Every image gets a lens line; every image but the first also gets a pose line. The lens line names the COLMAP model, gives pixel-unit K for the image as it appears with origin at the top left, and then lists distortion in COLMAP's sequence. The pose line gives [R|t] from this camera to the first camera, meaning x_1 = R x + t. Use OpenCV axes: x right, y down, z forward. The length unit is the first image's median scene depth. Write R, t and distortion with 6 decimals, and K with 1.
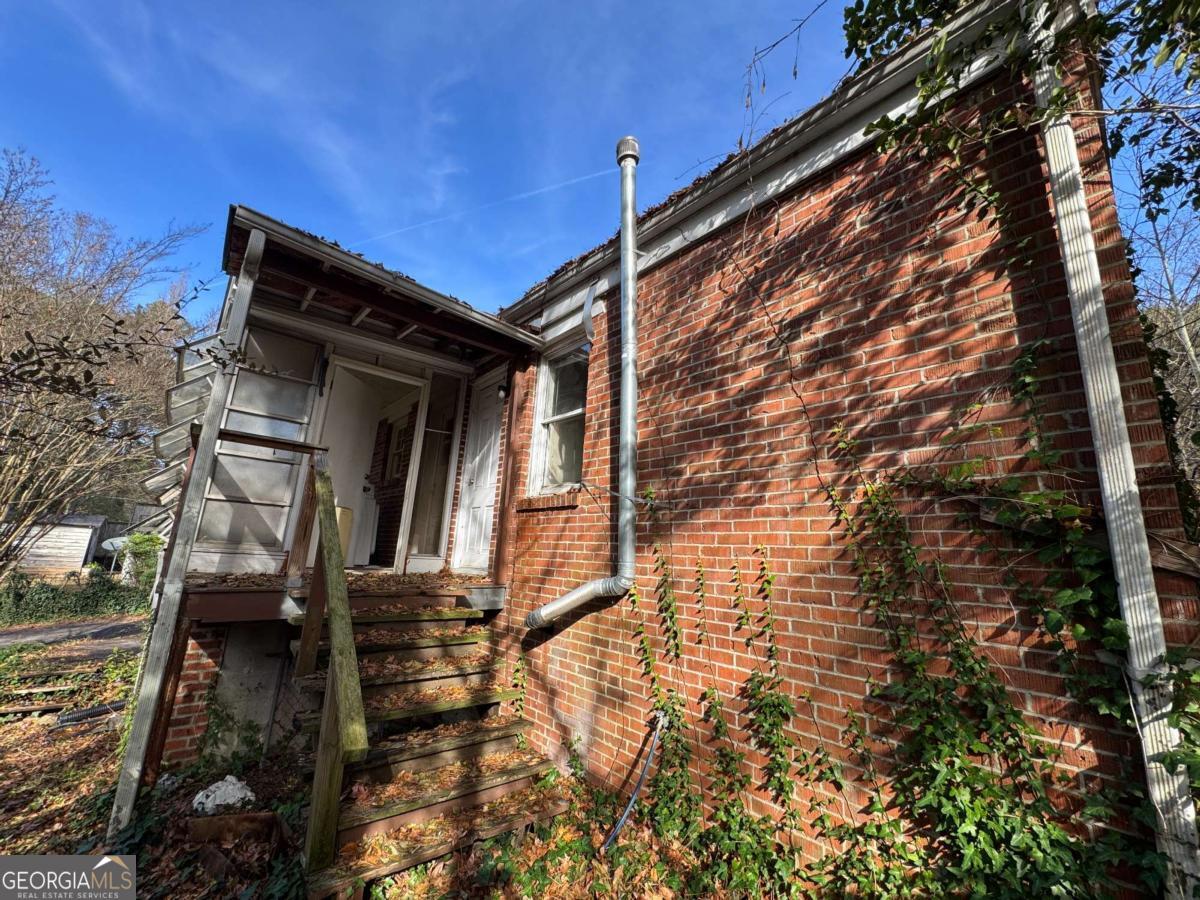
lens RADIAL K [[486.3, 0, 597.3], [0, 486.3, 451.1], [0, 0, 1]] dist [0.017444, 0.000027]
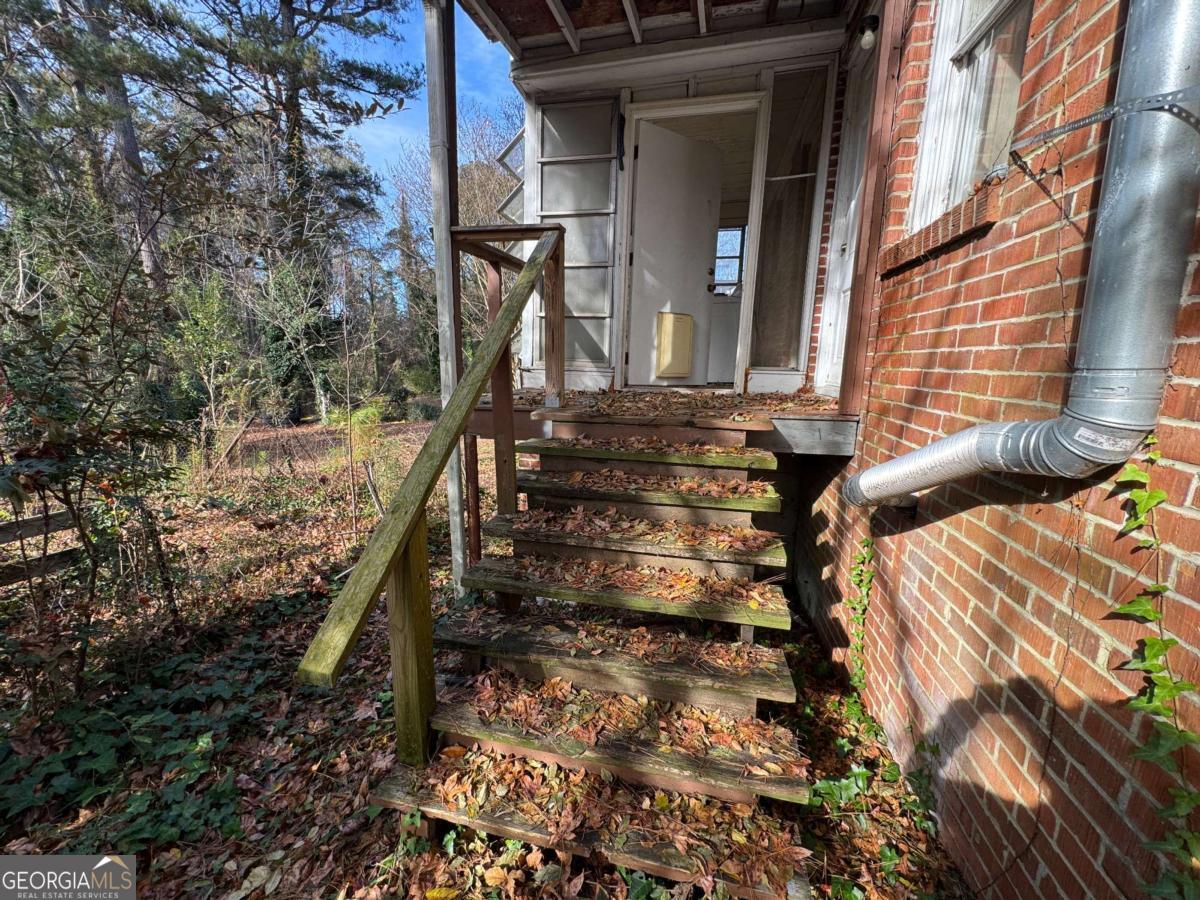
lens RADIAL K [[479.2, 0, 600.9], [0, 479.2, 449.6], [0, 0, 1]] dist [-0.001453, -0.000207]
pose [[0.600104, 0.108699, -0.792502, 0.092576], [0.183290, 0.945681, 0.268501, 0.128540], [0.778639, -0.306386, 0.547584, 0.542115]]
